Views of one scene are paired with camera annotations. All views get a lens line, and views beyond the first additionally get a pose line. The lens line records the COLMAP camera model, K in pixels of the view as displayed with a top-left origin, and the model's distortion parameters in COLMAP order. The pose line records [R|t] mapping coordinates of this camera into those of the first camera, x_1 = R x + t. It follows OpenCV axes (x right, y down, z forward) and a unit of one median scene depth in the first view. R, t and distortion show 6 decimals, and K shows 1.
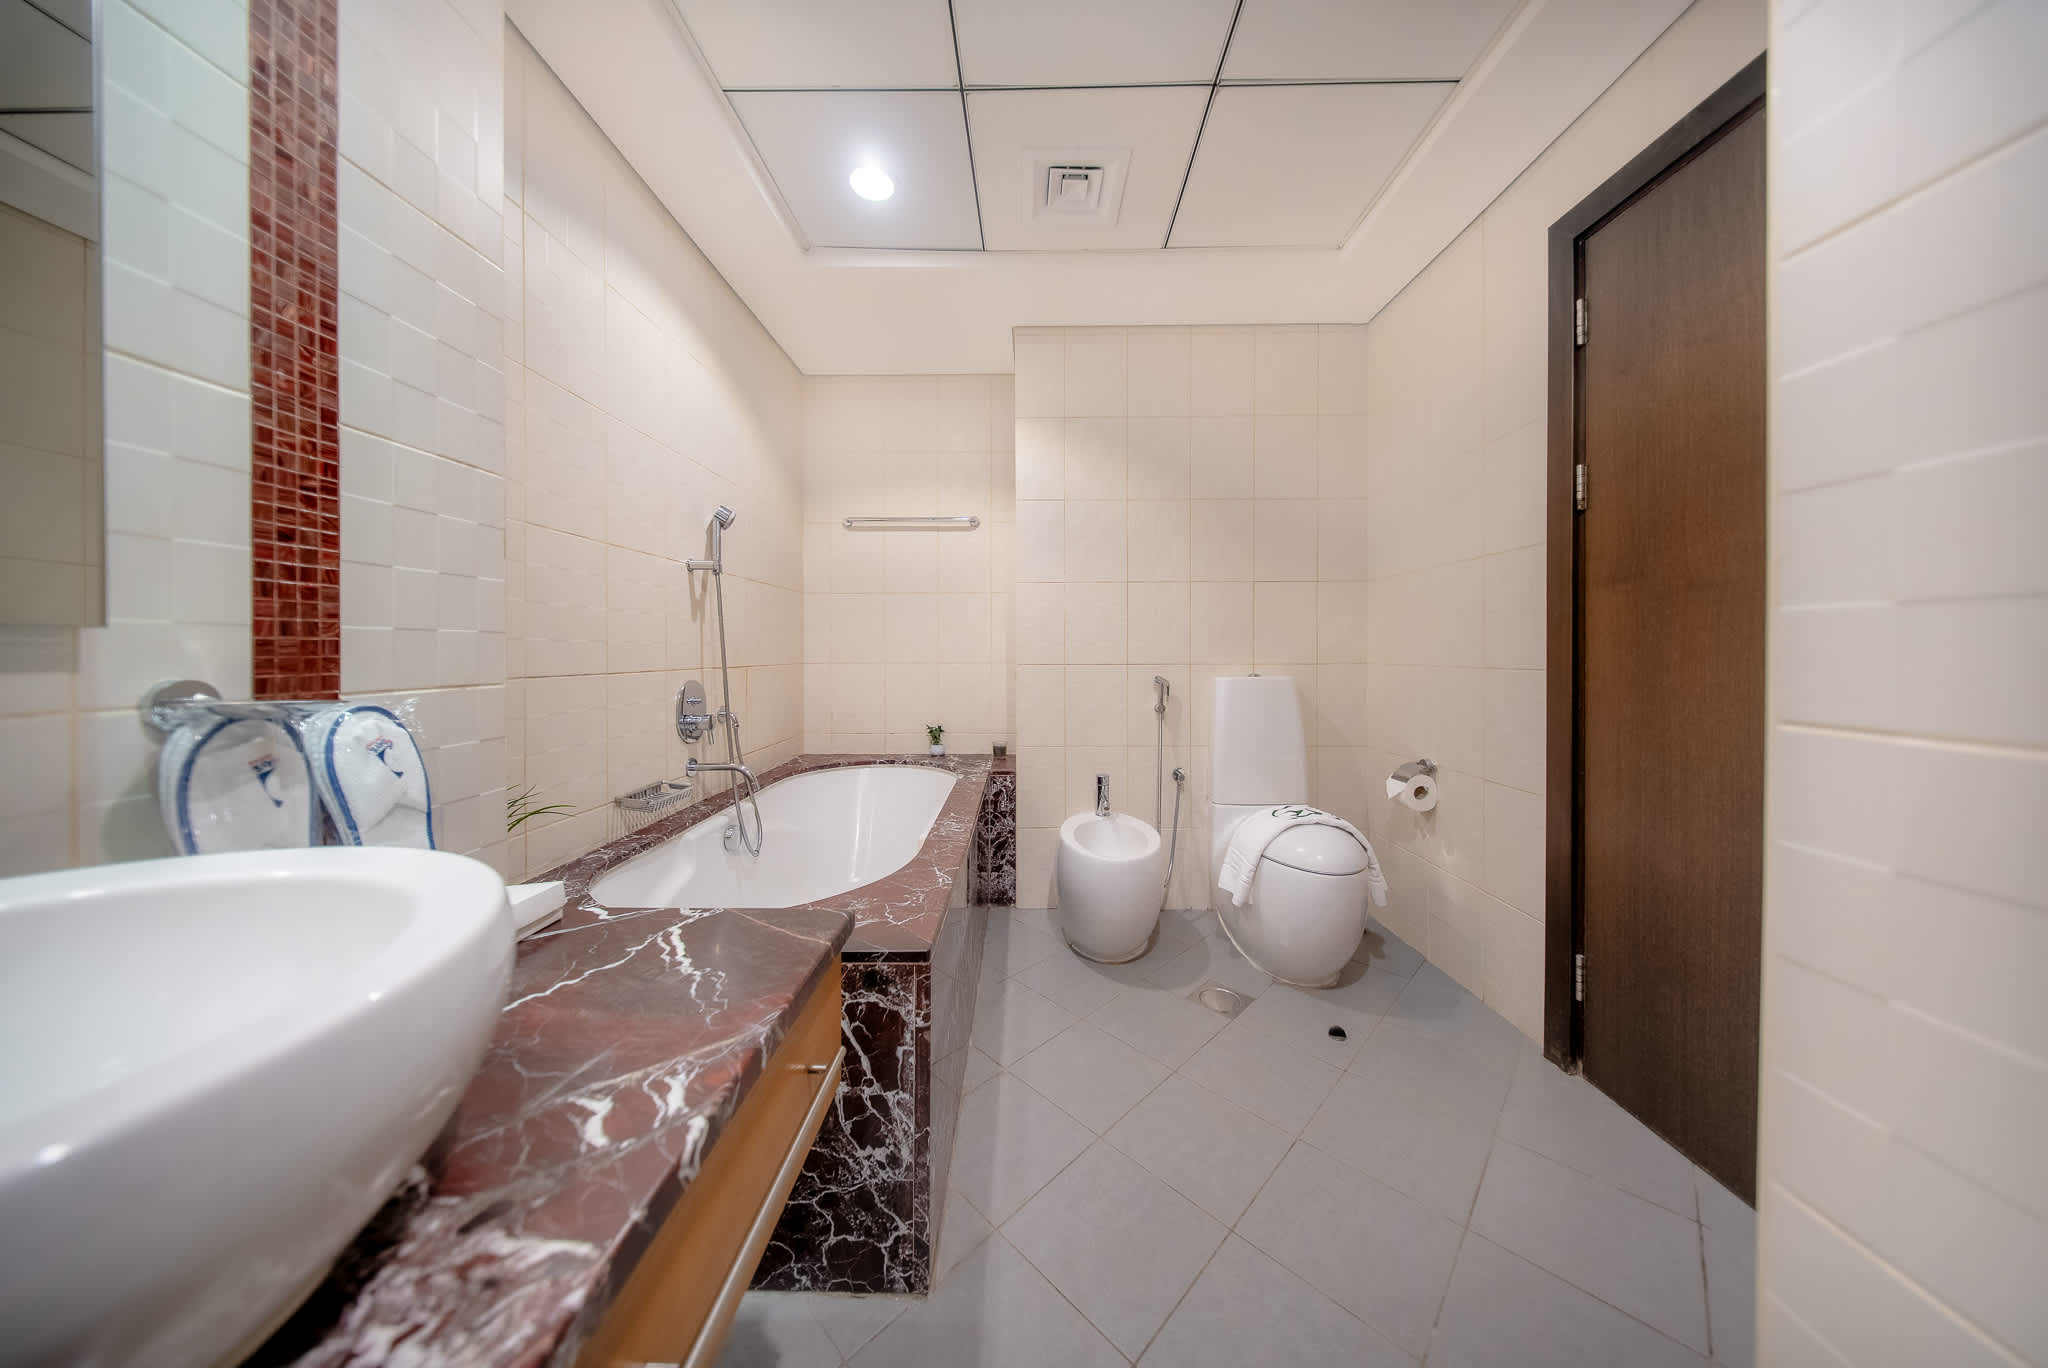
lens RADIAL K [[607.0, 0, 1026.3], [0, 607.0, 650.5], [0, 0, 1]] dist [-0.000062, -0.000031]
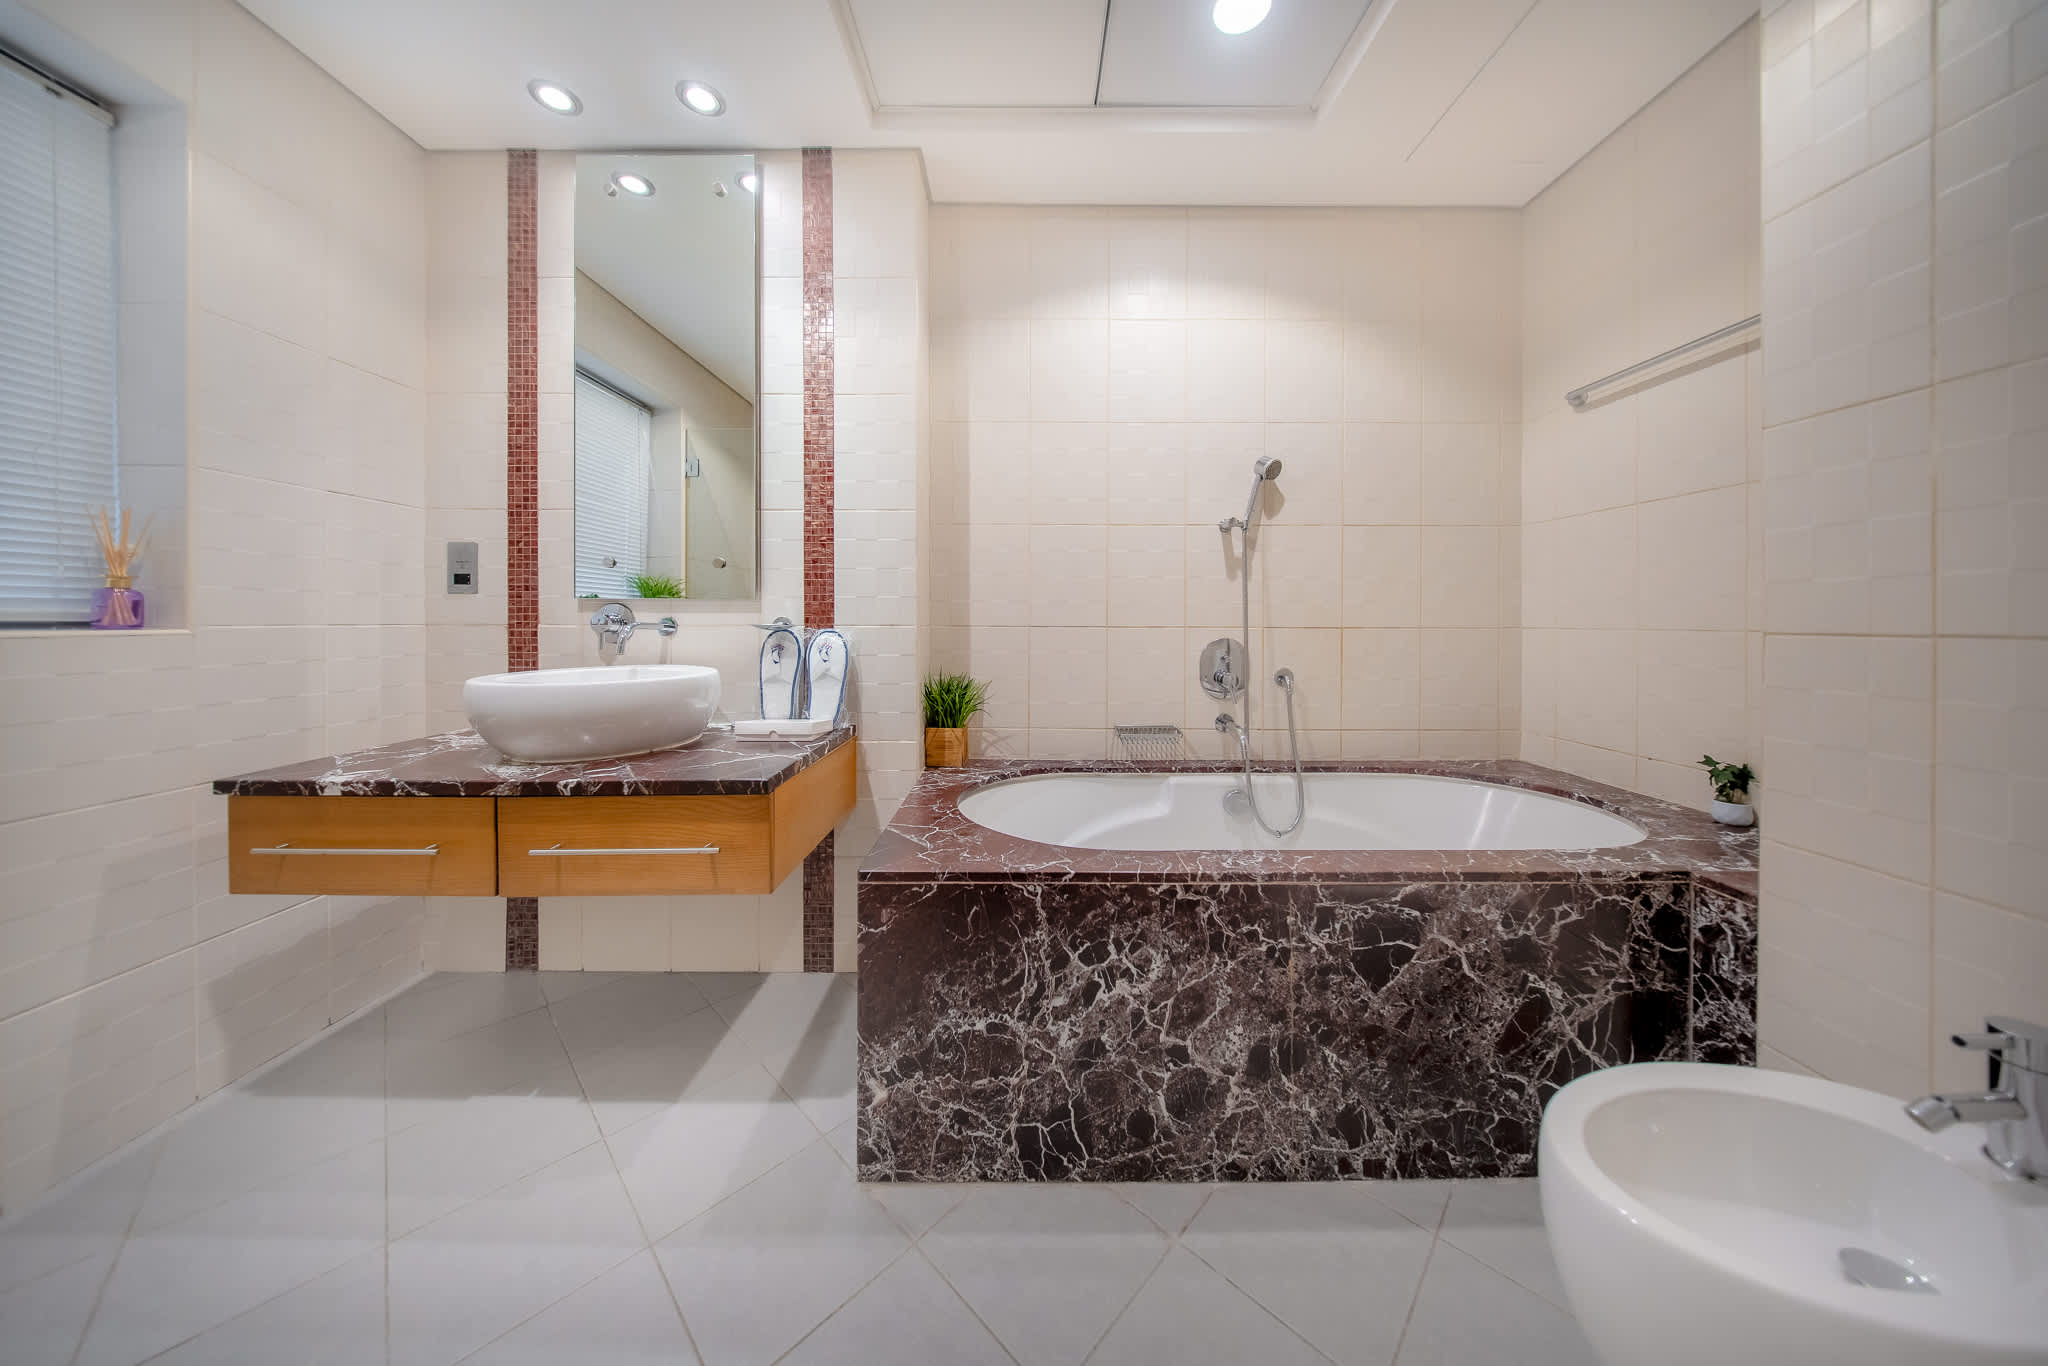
lens RADIAL K [[603.0, 0, 1024.0], [0, 603.0, 627.3], [0, 0, 1]] dist [0.000375, -0.000016]
pose [[0.019486, 0.007033, -0.999785, 0.542655], [0.000238, 0.999975, 0.007039, 0.028354], [0.999810, -0.000375, 0.019484, 0.755338]]
